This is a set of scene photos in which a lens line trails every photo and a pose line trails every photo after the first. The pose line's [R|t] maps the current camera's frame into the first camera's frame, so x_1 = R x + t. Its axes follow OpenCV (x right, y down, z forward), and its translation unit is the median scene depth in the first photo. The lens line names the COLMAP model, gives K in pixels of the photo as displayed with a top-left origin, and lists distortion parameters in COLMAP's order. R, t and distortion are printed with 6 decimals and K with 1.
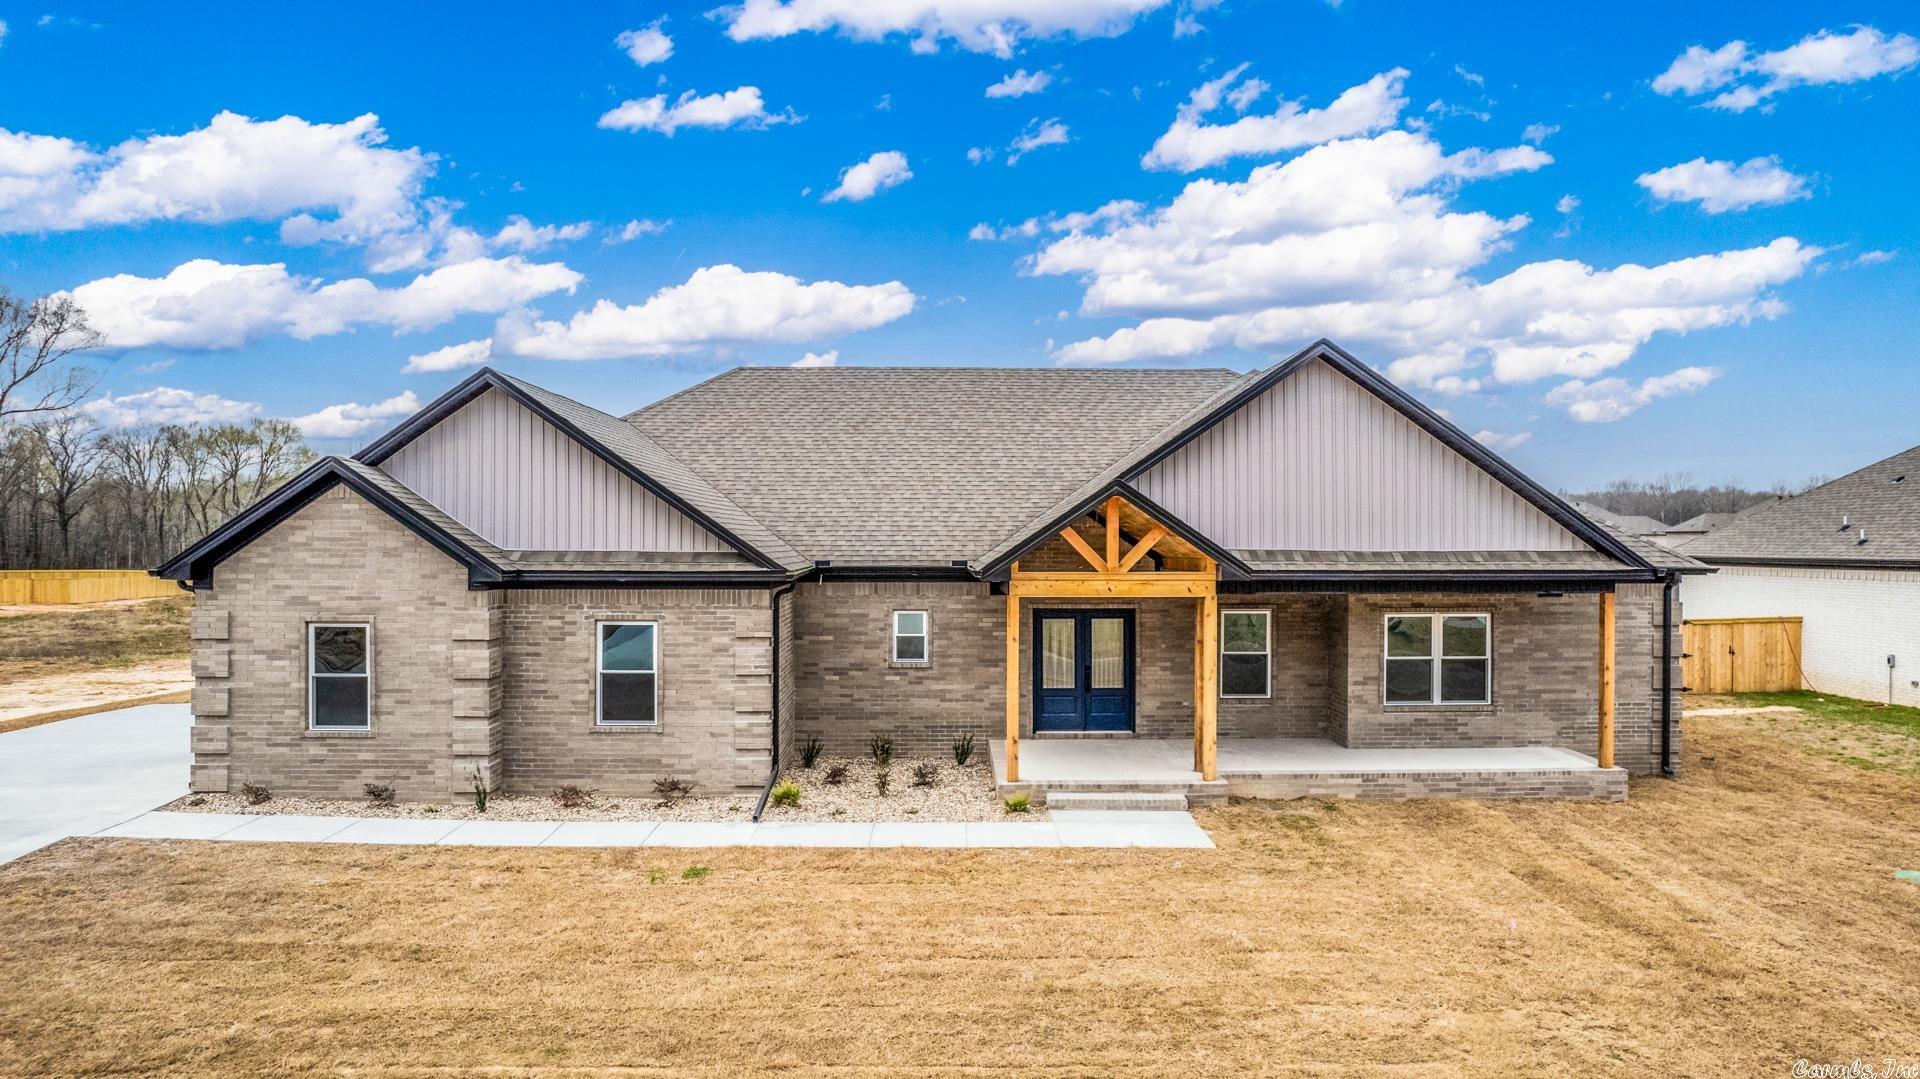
lens RADIAL K [[1238.1, 0, 964.7], [0, 1238.1, 537.0], [0, 0, 1]] dist [-0.059833, 0.040437]
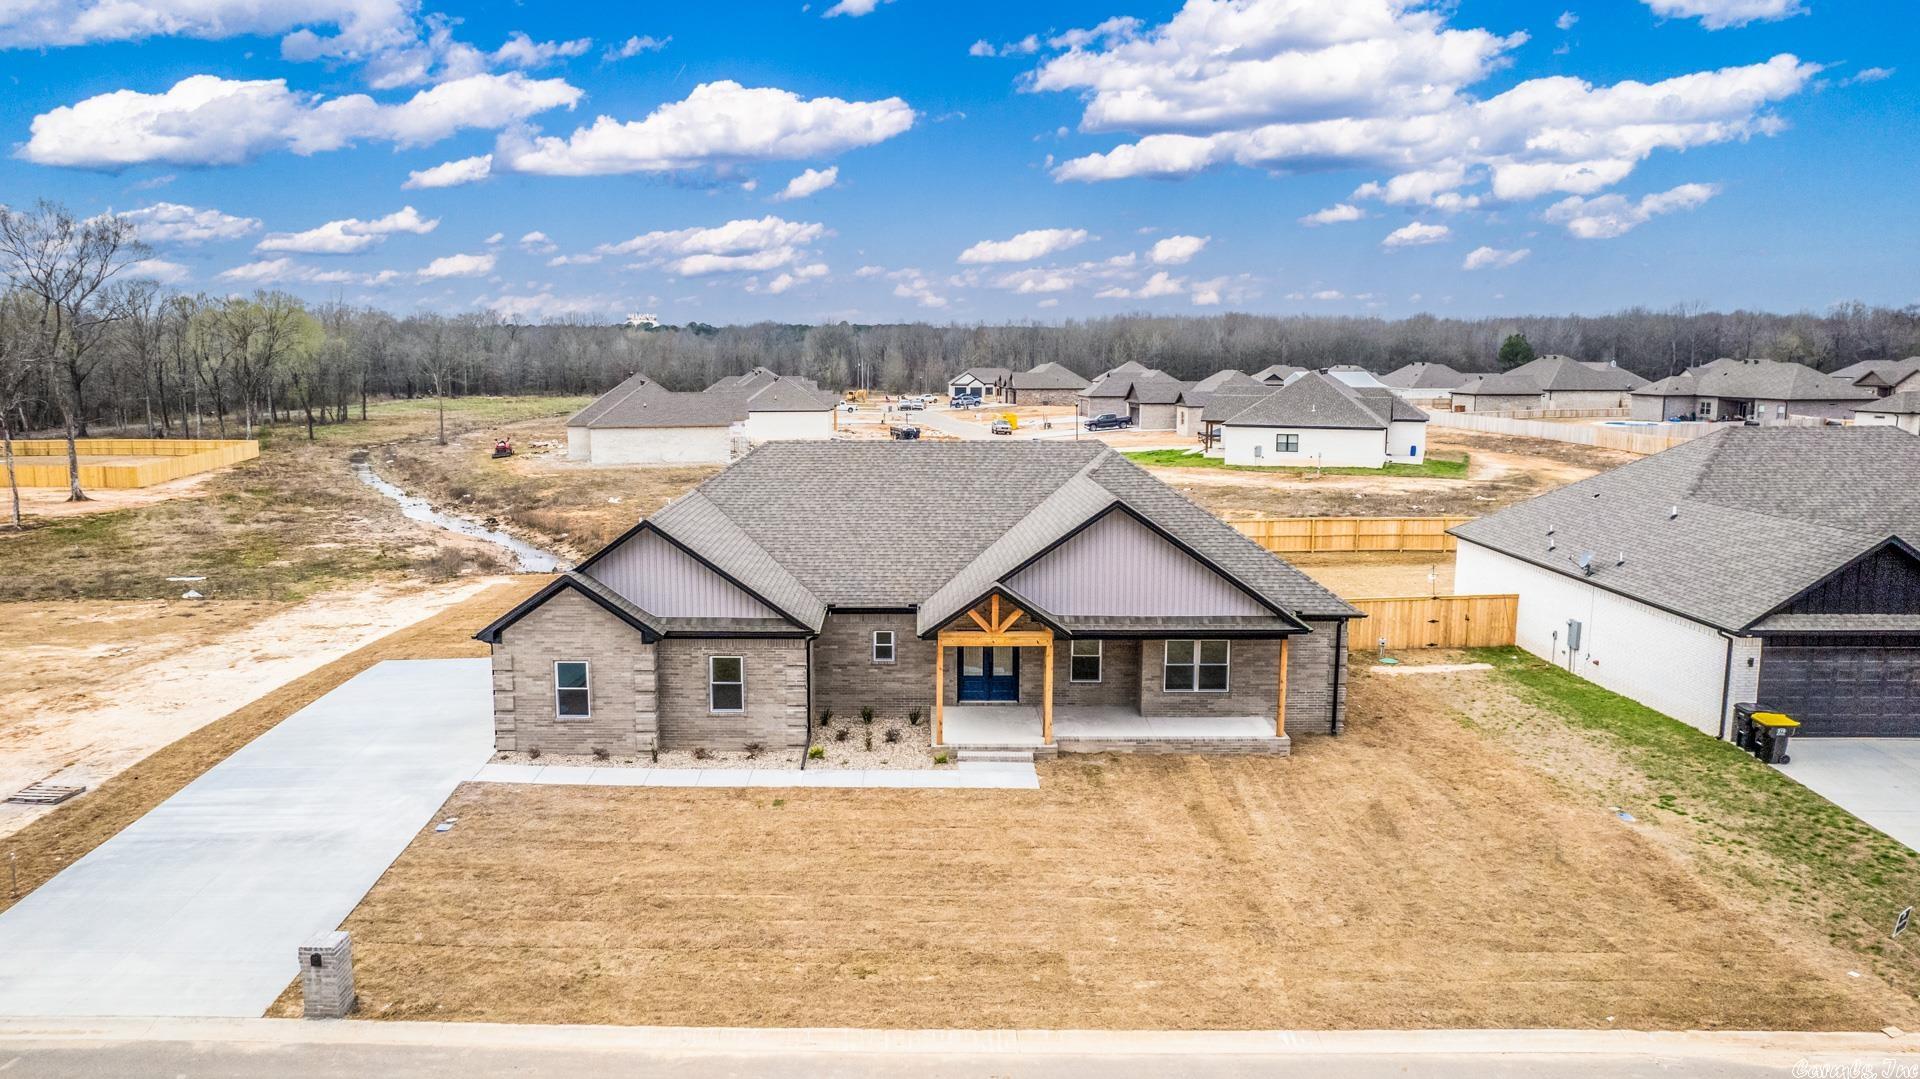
lens RADIAL K [[1304.3, 0, 901.8], [0, 1304.3, 545.4], [0, 0, 1]] dist [-0.038333, -0.007285]
pose [[0.999422, 0.001583, -0.033969, 0.046616], [0.003589, 0.988429, 0.151643, -0.373965], [0.033816, -0.151677, 0.987851, -0.836323]]
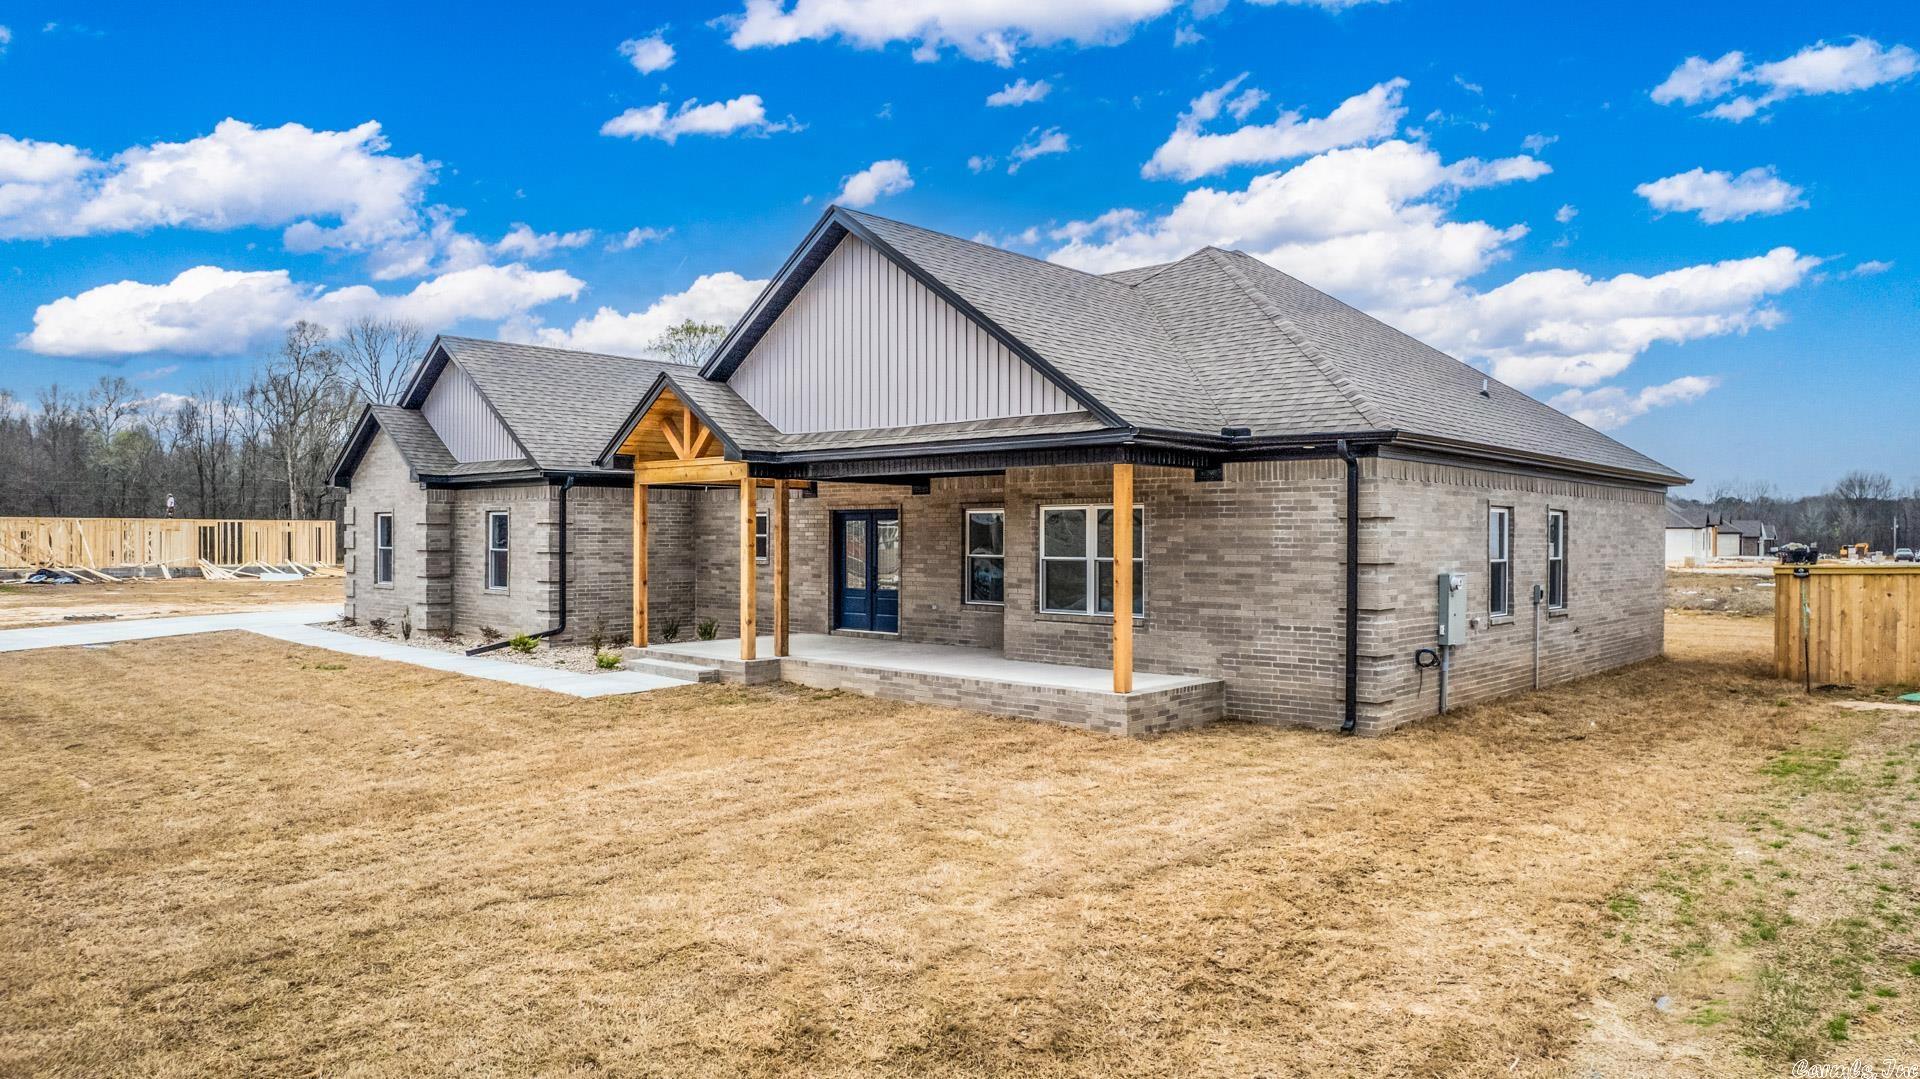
lens RADIAL K [[1238.1, 0, 972.9], [0, 1238.1, 543.1], [0, 0, 1]] dist [-0.059833, 0.040437]
pose [[0.723477, 0.004747, -0.690332, 1.012089], [0.000460, 0.999973, 0.007359, 0.091274], [0.690348, -0.005641, 0.723455, 0.380364]]
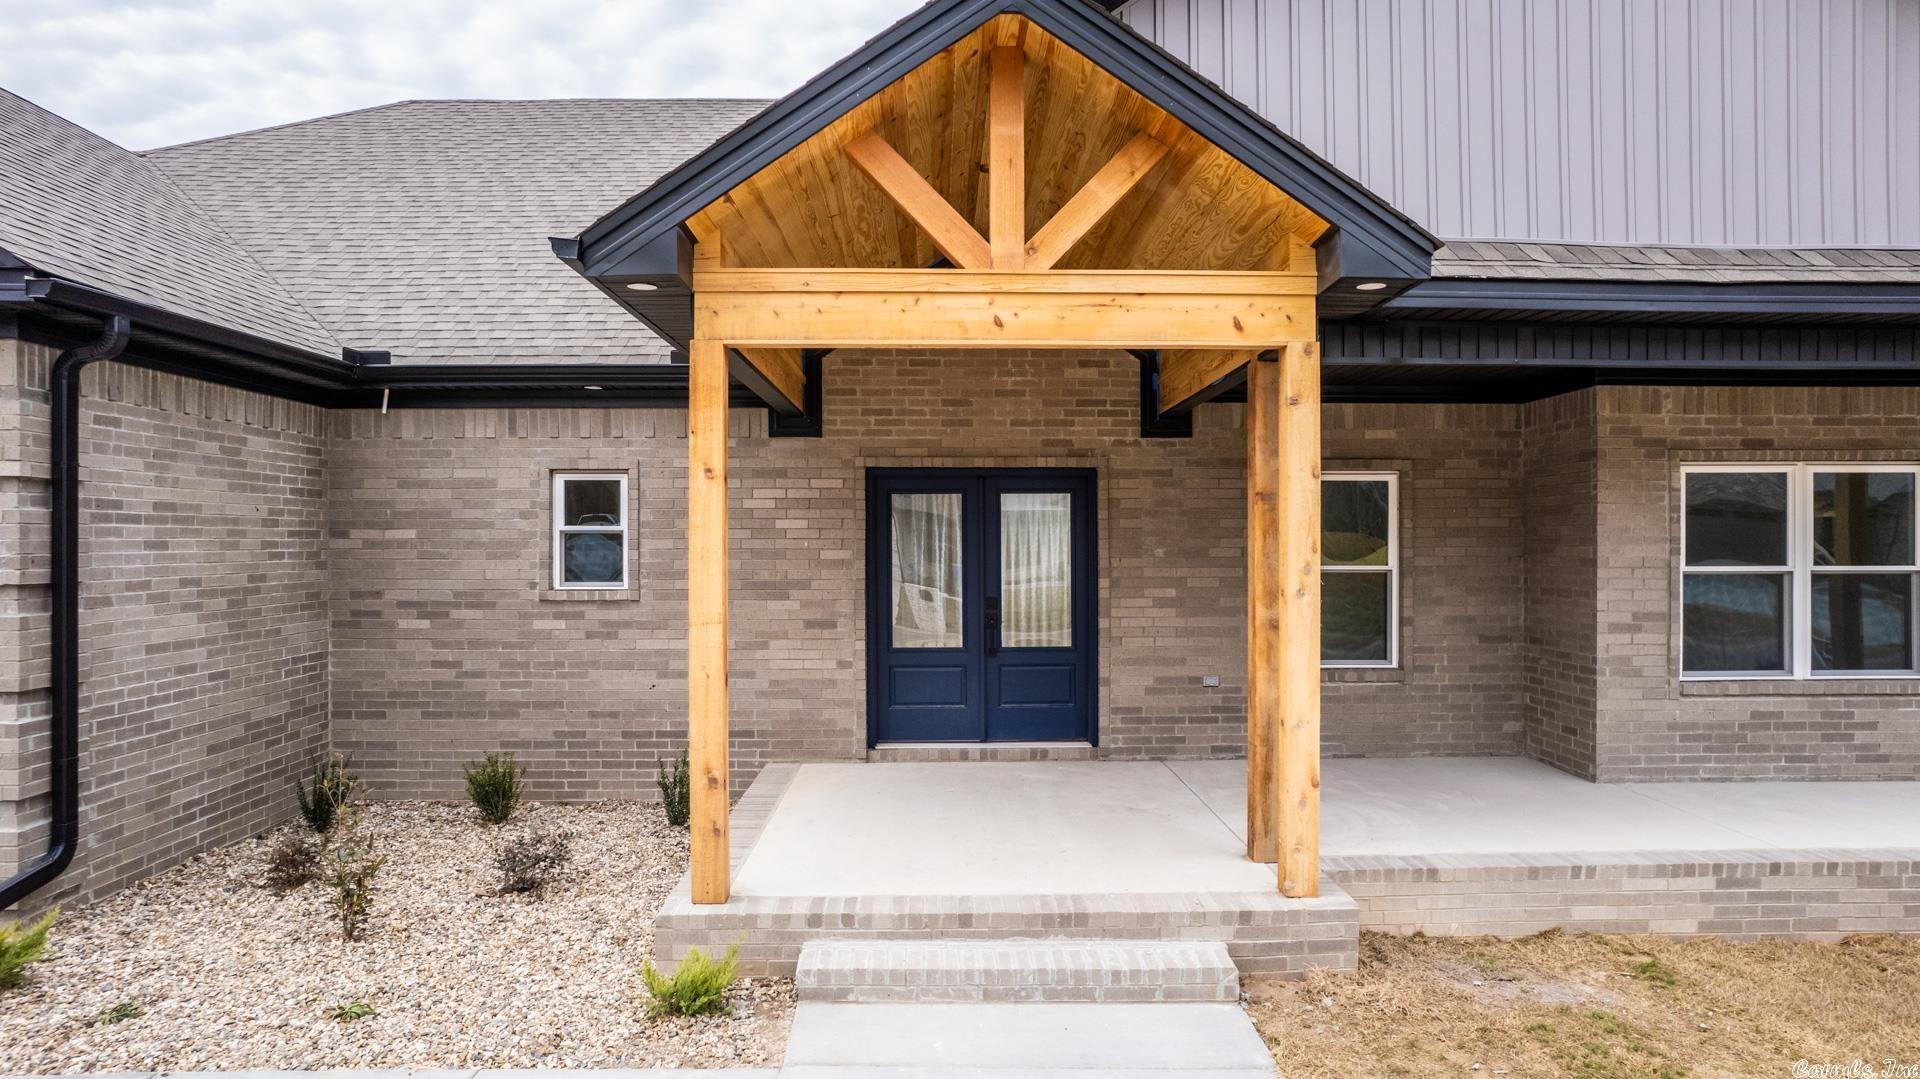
lens RADIAL K [[1238.1, 0, 965.6], [0, 1238.1, 548.8], [0, 0, 1]] dist [-0.059833, 0.040437]
pose [[0.999981, -0.002919, 0.005466, 0.103329], [0.002874, 0.999962, 0.008175, 0.097467], [-0.005489, -0.008159, 0.999952, 0.649308]]
